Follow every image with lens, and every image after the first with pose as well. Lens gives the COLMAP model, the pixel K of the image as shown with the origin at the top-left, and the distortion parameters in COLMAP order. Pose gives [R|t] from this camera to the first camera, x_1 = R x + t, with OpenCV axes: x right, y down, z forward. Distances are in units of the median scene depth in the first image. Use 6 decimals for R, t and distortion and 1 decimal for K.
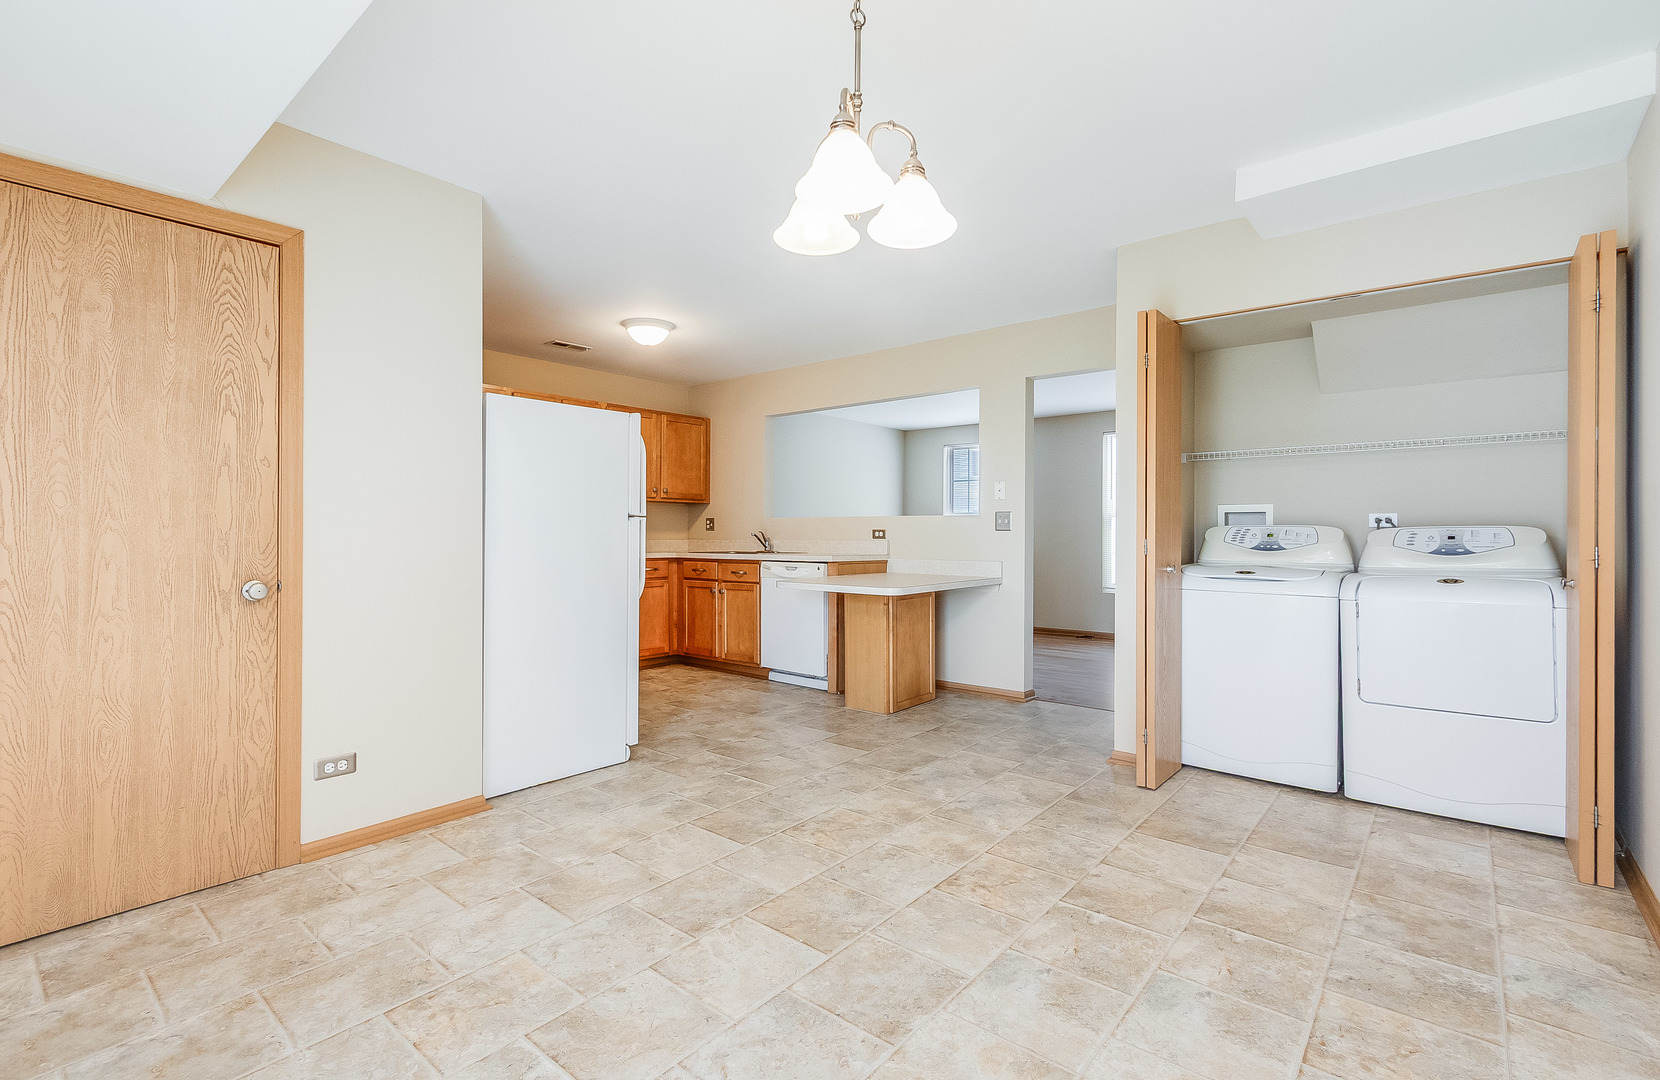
lens RADIAL K [[744.9, 0, 831.3], [0, 744.9, 533.3], [0, 0, 1]] dist [0.003872, 0.000363]
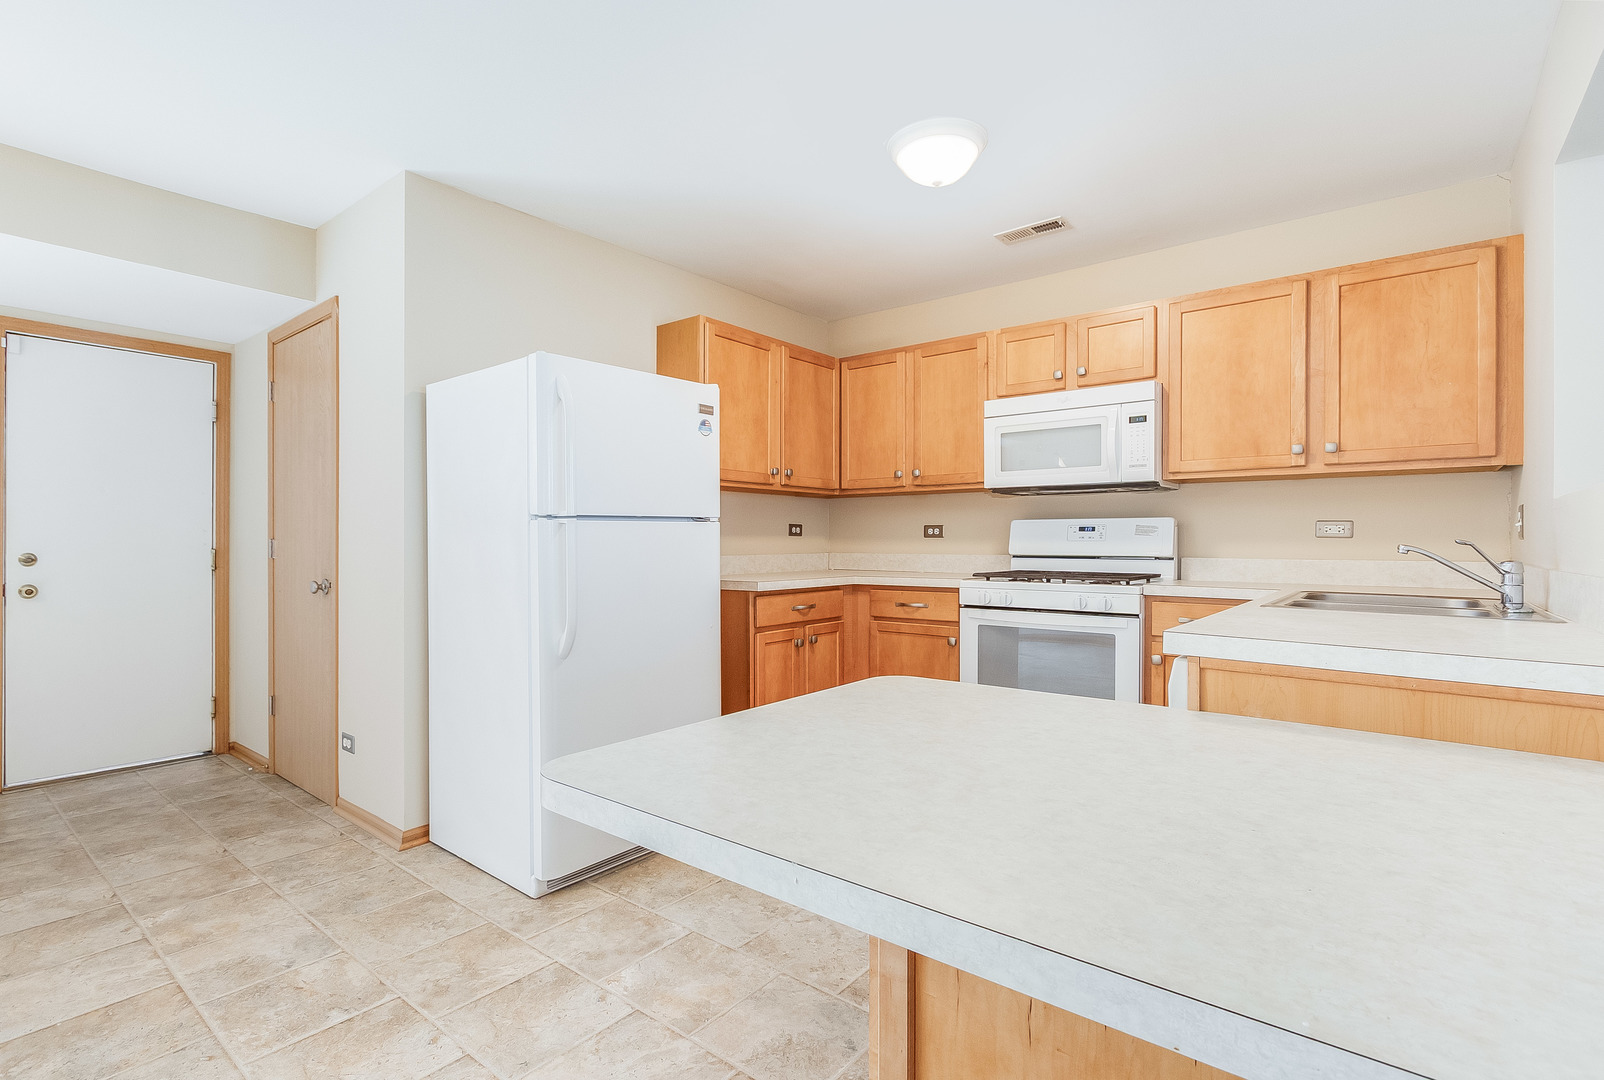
lens RADIAL K [[756.2, 0, 788.3], [0, 756.2, 540.4], [0, 0, 1]] dist [-0.010080, -0.000111]
pose [[0.015887, -0.000760, -0.999874, 0.584173], [-0.001359, 0.999999, -0.000782, -0.005198], [0.999873, 0.001371, 0.015886, 1.859006]]
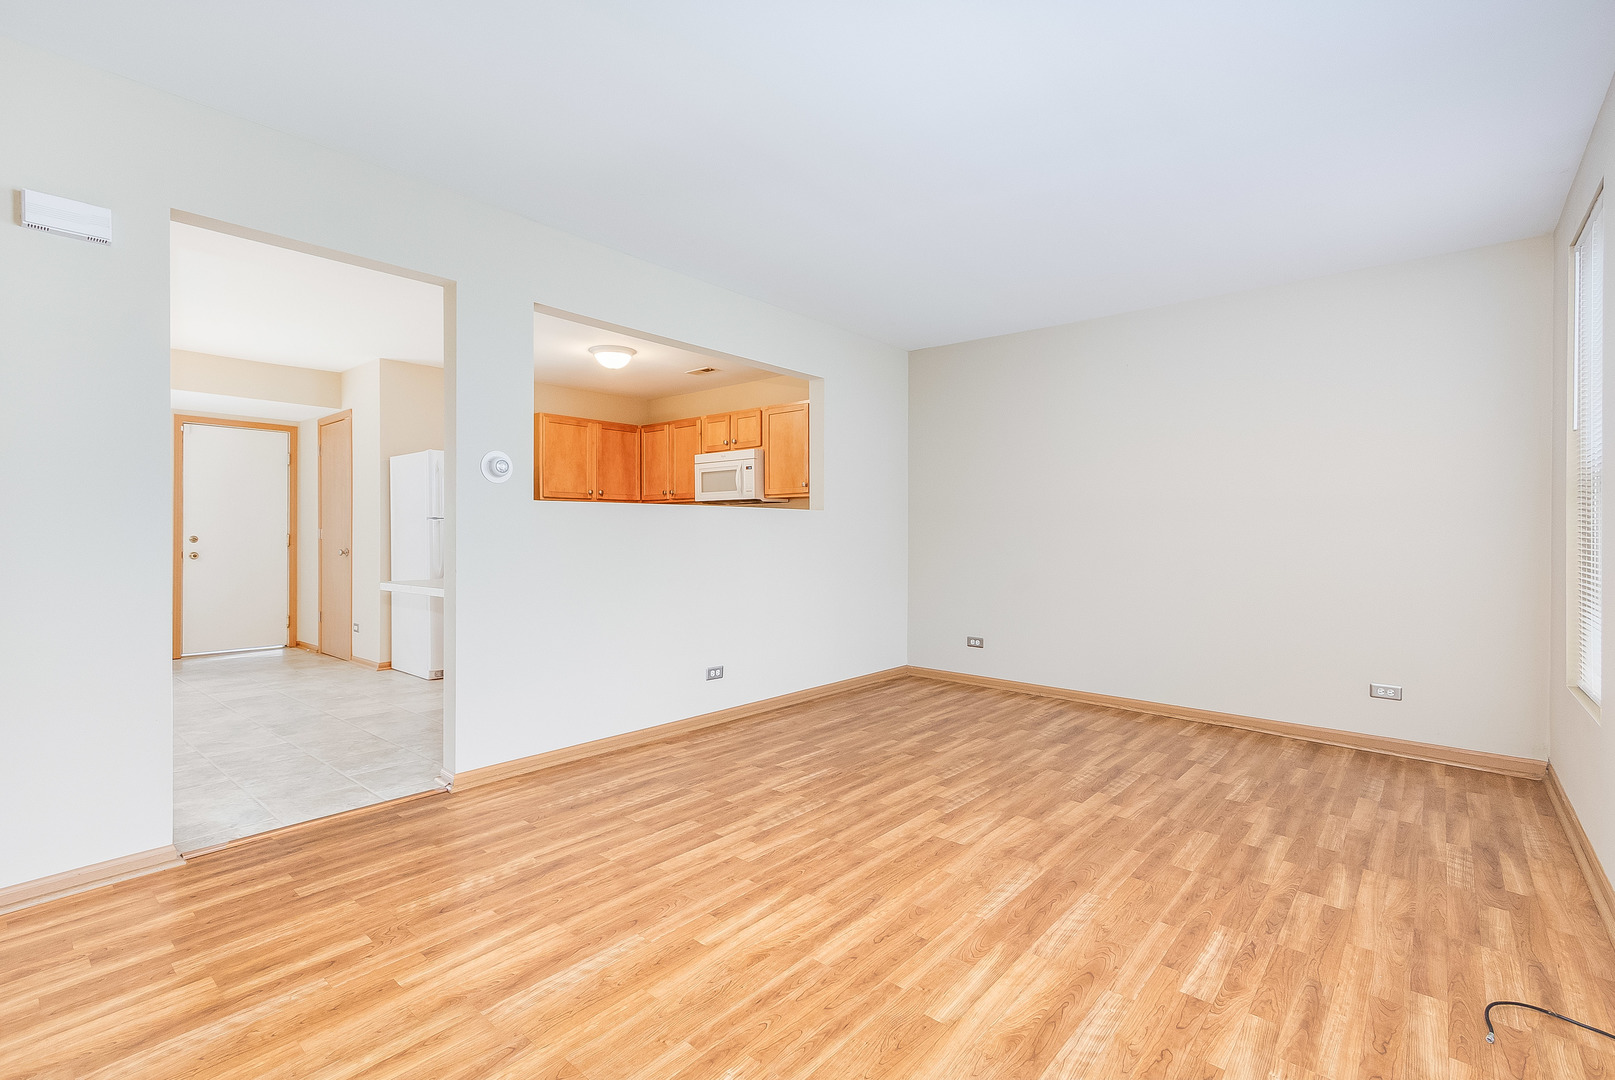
lens RADIAL K [[733.3, 0, 797.5], [0, 733.3, 531.9], [0, 0, 1]] dist [0.019236, 0.000515]
pose [[-0.020194, -0.000510, -0.999796, 1.867217], [-0.000200, 1.000000, -0.000506, 0.005949], [0.999796, 0.000190, -0.020194, 2.742176]]
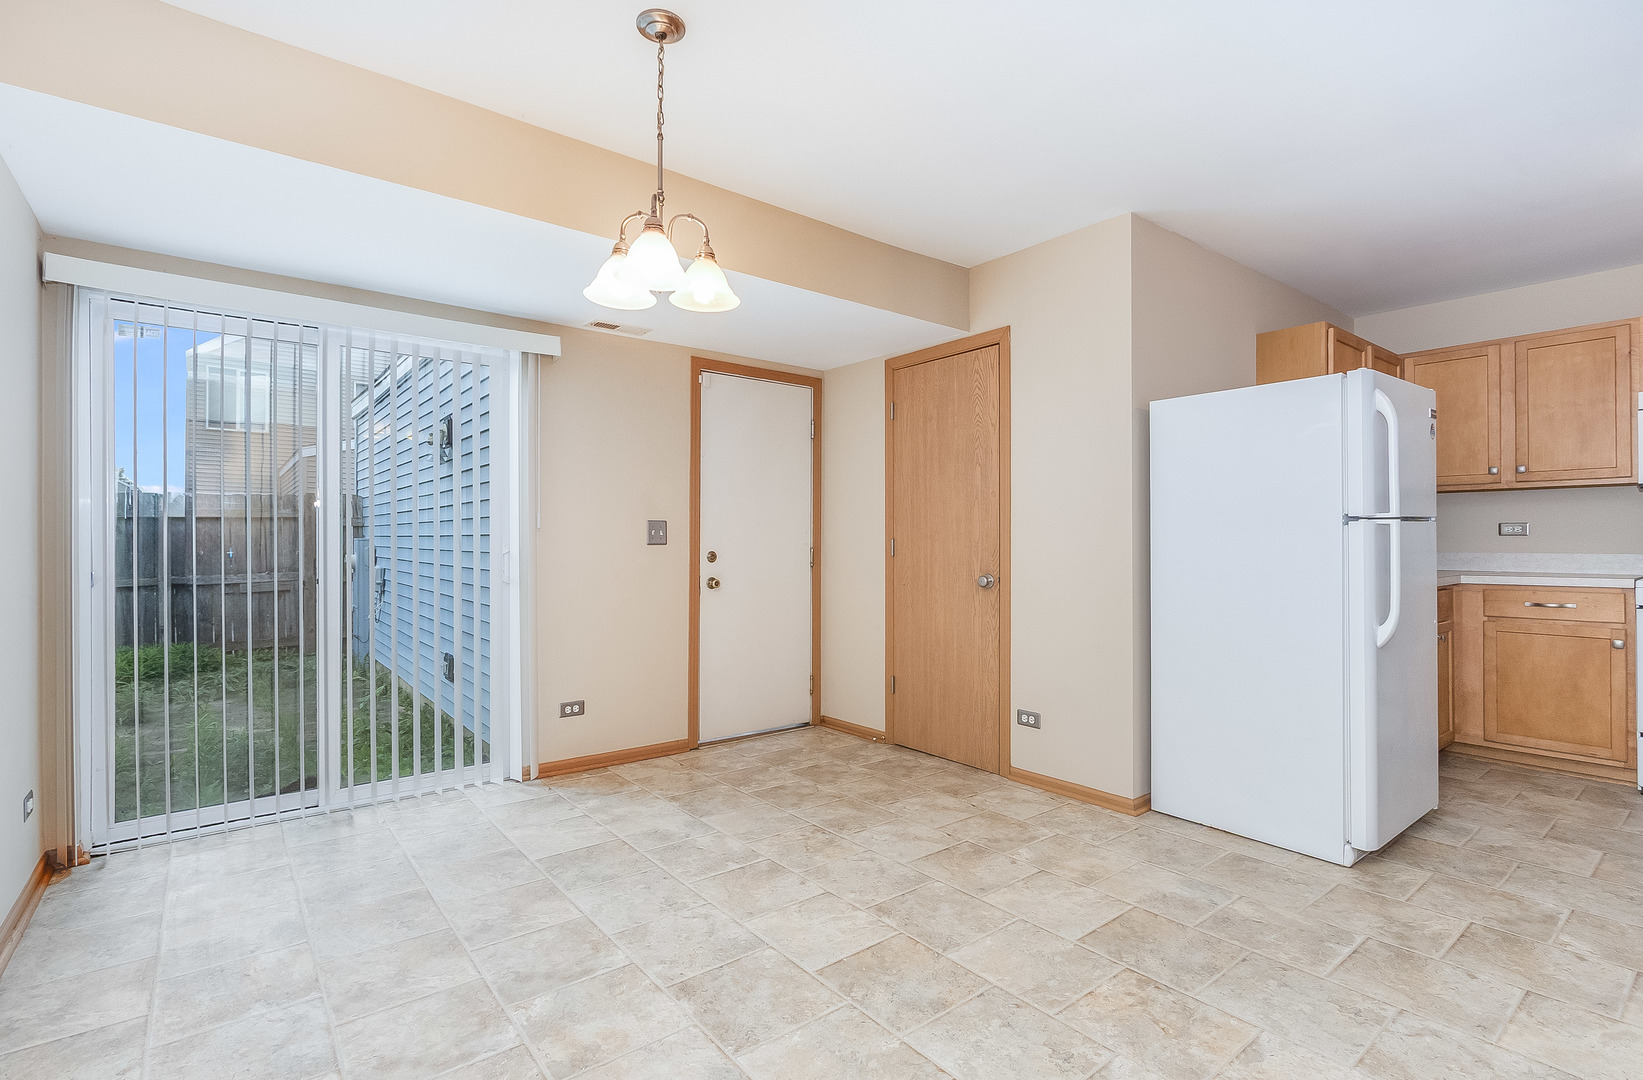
lens RADIAL K [[761.2, 0, 813.3], [0, 761.2, 538.8], [0, 0, 1]] dist [-0.004190, 0.000790]
pose [[-0.203640, -0.002613, -0.979042, 0.817475], [0.000833, 0.999996, -0.002842, -0.003844], [0.979045, -0.001395, -0.203637, 1.003696]]
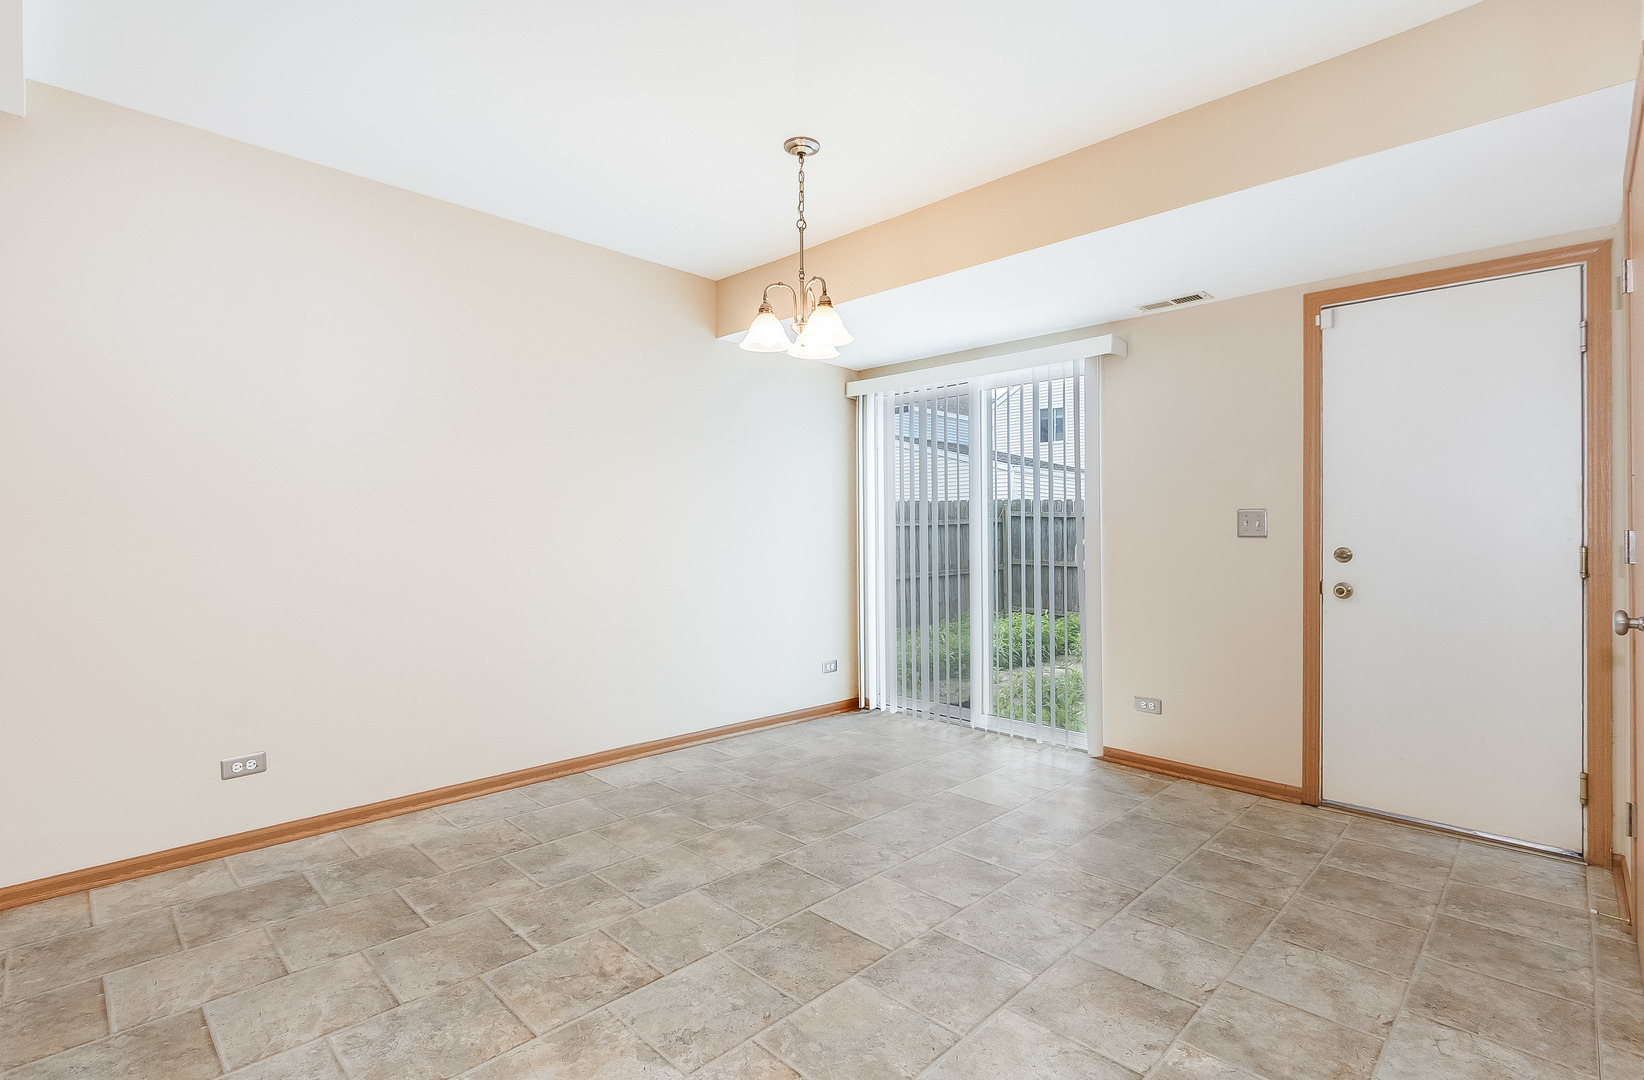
lens RADIAL K [[761.7, 0, 828.1], [0, 761.7, 535.1], [0, 0, 1]] dist [-0.004190, 0.000790]
pose [[-0.997517, -0.002309, 0.070385, -0.095126], [-0.002258, 0.999997, 0.000799, -0.001359], [-0.070387, 0.000638, -0.997520, 1.785277]]
